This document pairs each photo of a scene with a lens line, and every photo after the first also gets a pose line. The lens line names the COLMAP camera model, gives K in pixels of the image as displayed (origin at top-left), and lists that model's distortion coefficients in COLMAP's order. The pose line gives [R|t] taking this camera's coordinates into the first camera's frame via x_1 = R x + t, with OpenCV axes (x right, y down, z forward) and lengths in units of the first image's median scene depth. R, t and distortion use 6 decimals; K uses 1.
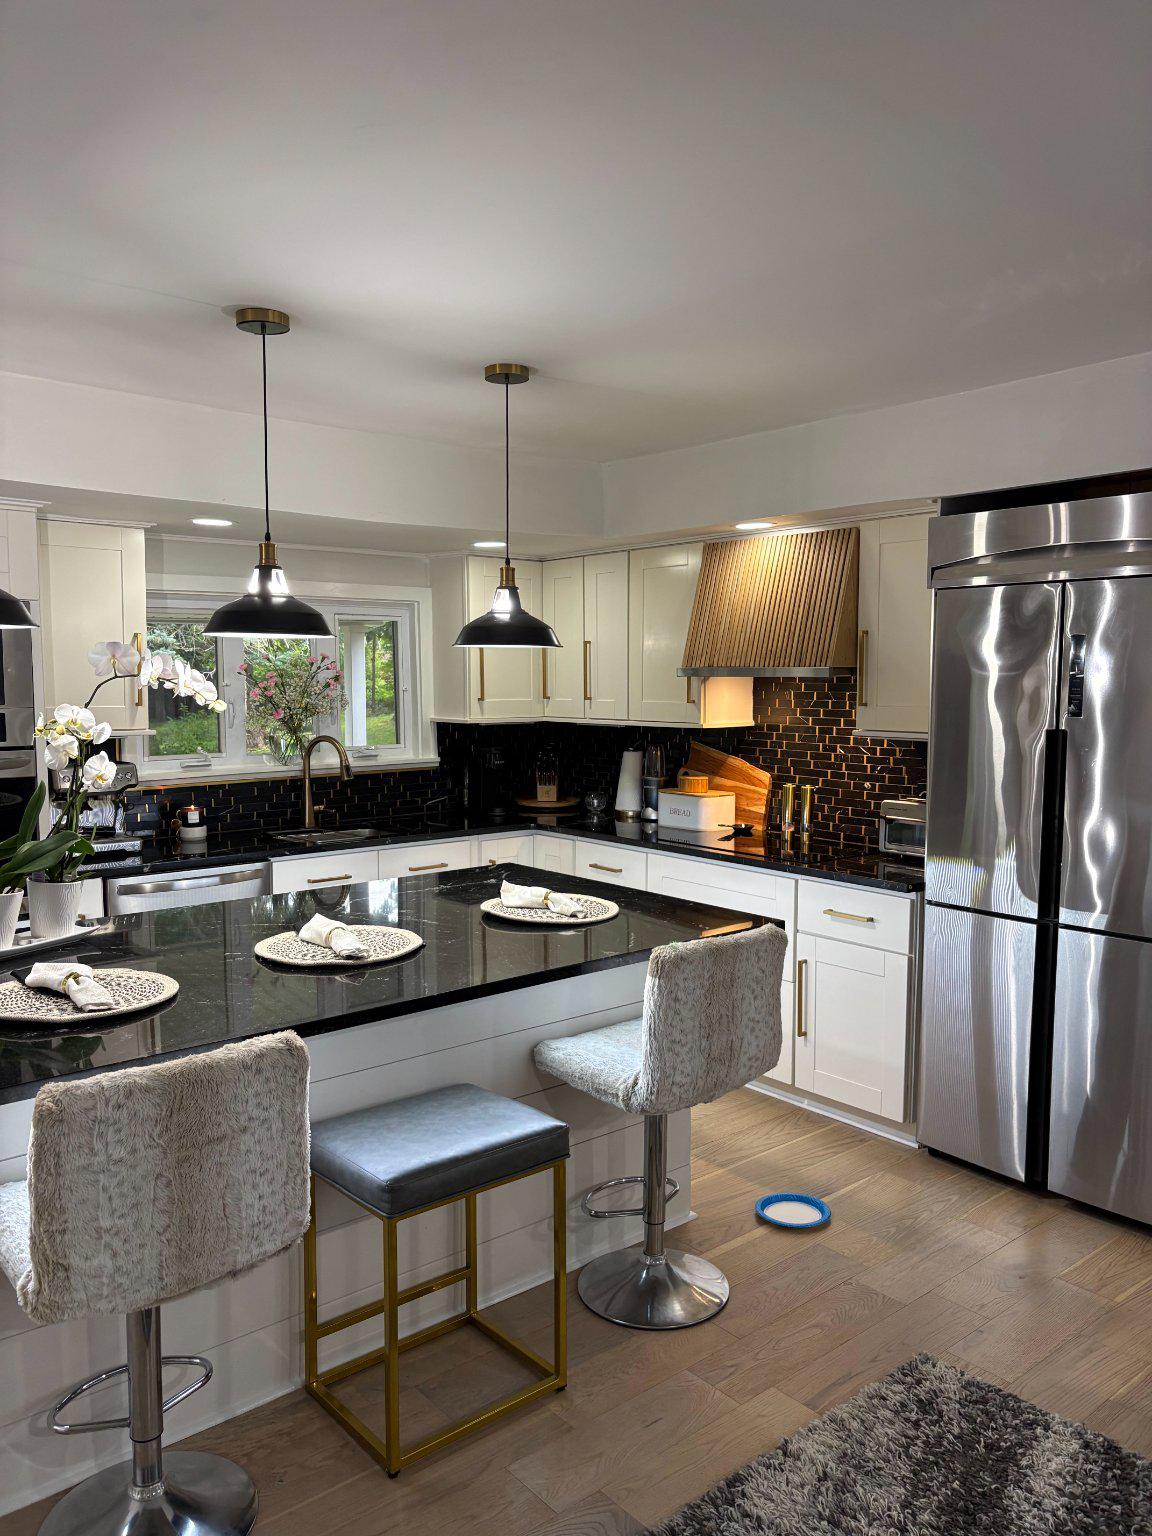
lens RADIAL K [[1163.0, 0, 585.7], [0, 1163.0, 772.9], [0, 0, 1]] dist [0.032415, -0.051513]
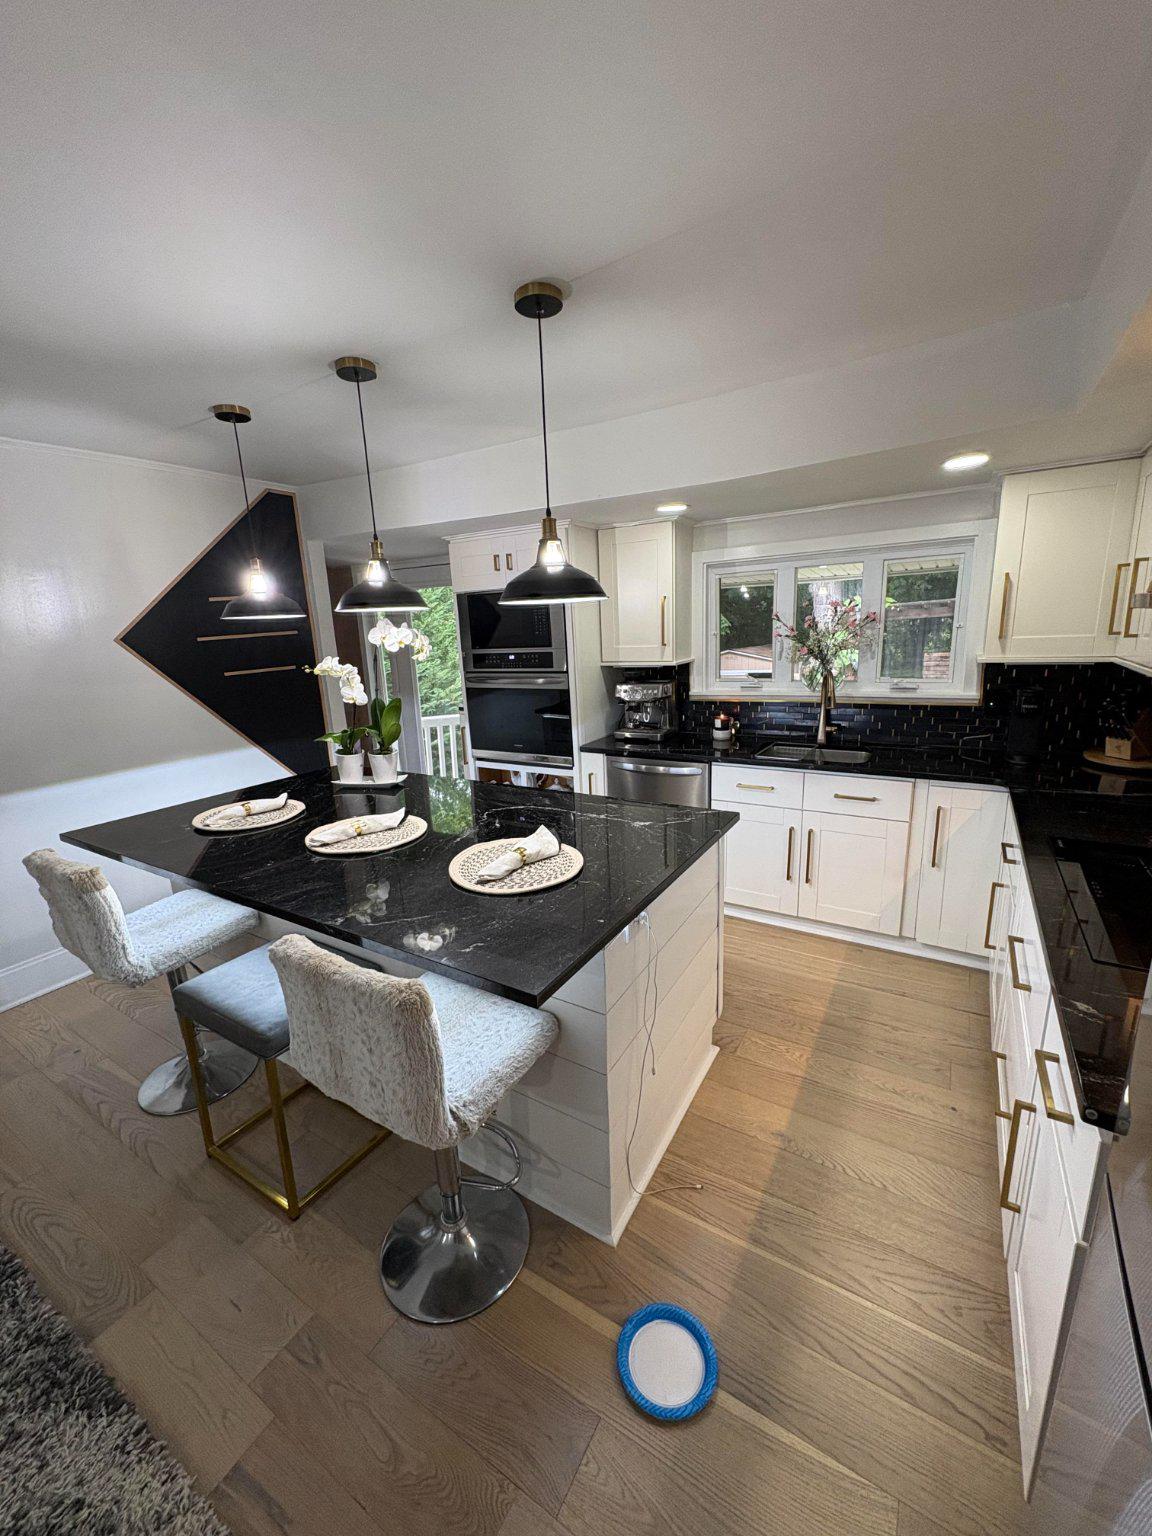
lens RADIAL K [[612.8, 0, 577.9], [0, 612.8, 774.3], [0, 0, 1]] dist [-0.014431, 0.000425]
pose [[0.310259, 0.205840, -0.928100, 0.475035], [-0.038639, 0.978201, 0.204034, -0.072141], [0.949867, -0.027442, 0.311449, 0.900936]]
